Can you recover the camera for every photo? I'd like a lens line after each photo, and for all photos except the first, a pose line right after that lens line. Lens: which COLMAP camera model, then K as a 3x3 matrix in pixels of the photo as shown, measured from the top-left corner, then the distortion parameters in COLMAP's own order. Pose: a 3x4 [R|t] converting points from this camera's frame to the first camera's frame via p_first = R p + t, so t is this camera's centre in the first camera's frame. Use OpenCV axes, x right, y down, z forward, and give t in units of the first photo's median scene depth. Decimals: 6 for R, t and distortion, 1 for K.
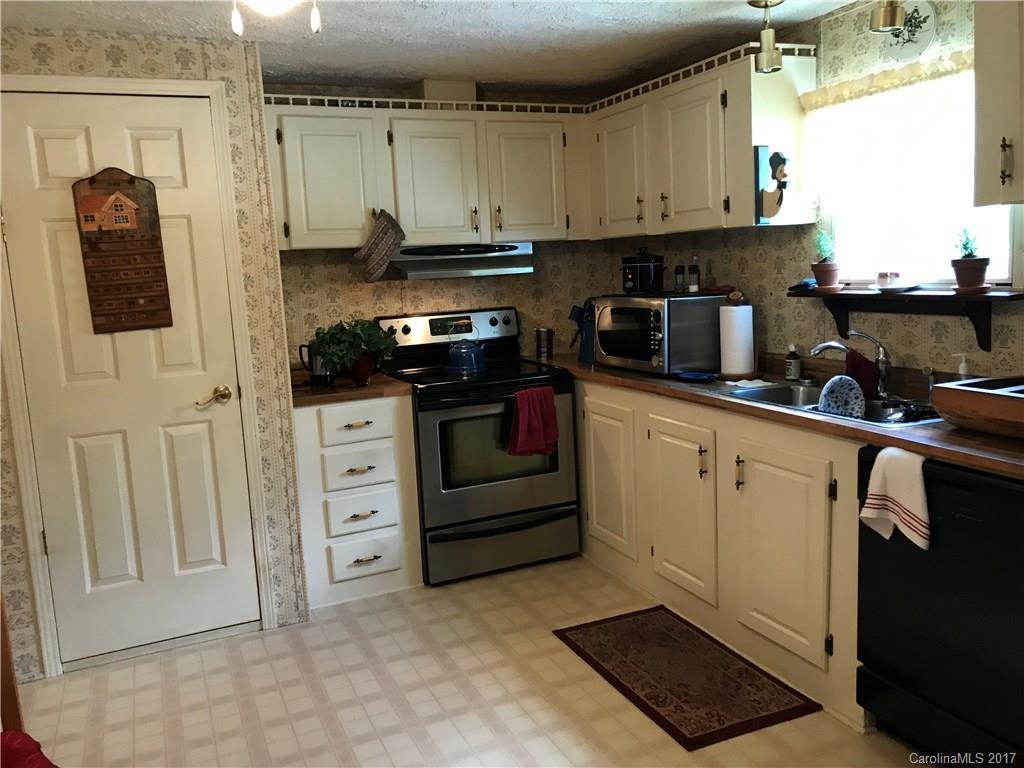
lens RADIAL K [[841.0, 0, 512.9], [0, 841.0, 378.4], [0, 0, 1]] dist [0.038184, -0.027375]
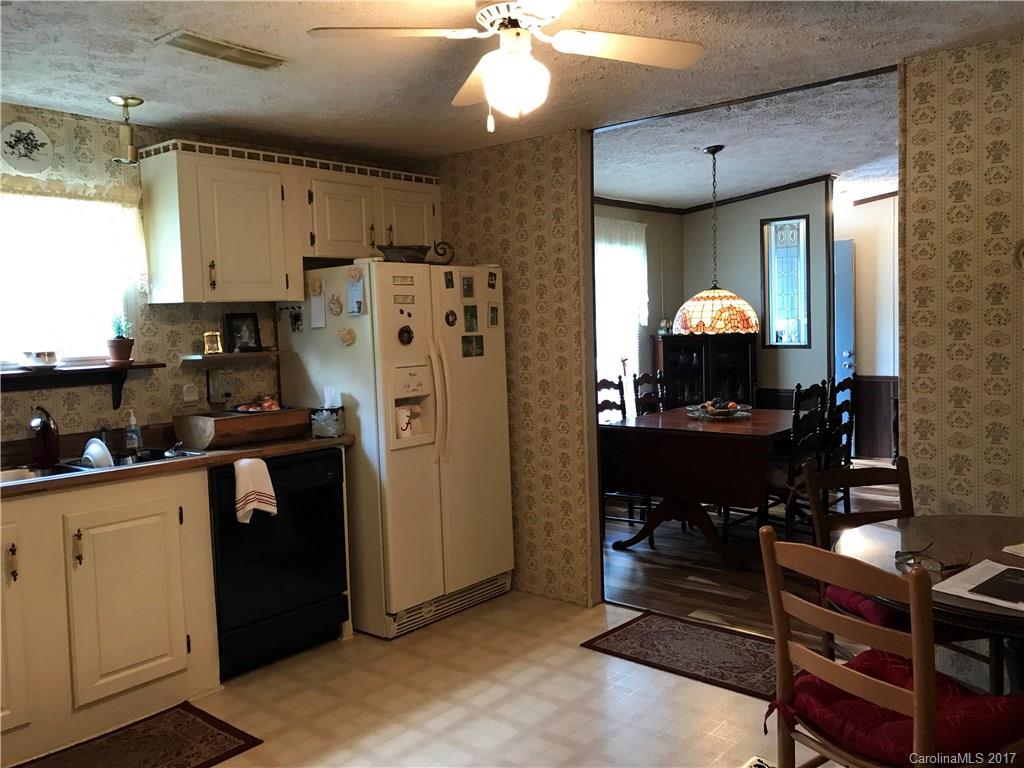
lens RADIAL K [[841.0, 0, 512.5], [0, 841.0, 384.9], [0, 0, 1]] dist [0.038184, -0.027375]
pose [[-0.443902, -0.006832, 0.896049, -0.891989], [0.175311, 0.979984, 0.094321, -0.083762], [-0.878759, 0.198957, -0.433819, 0.998316]]
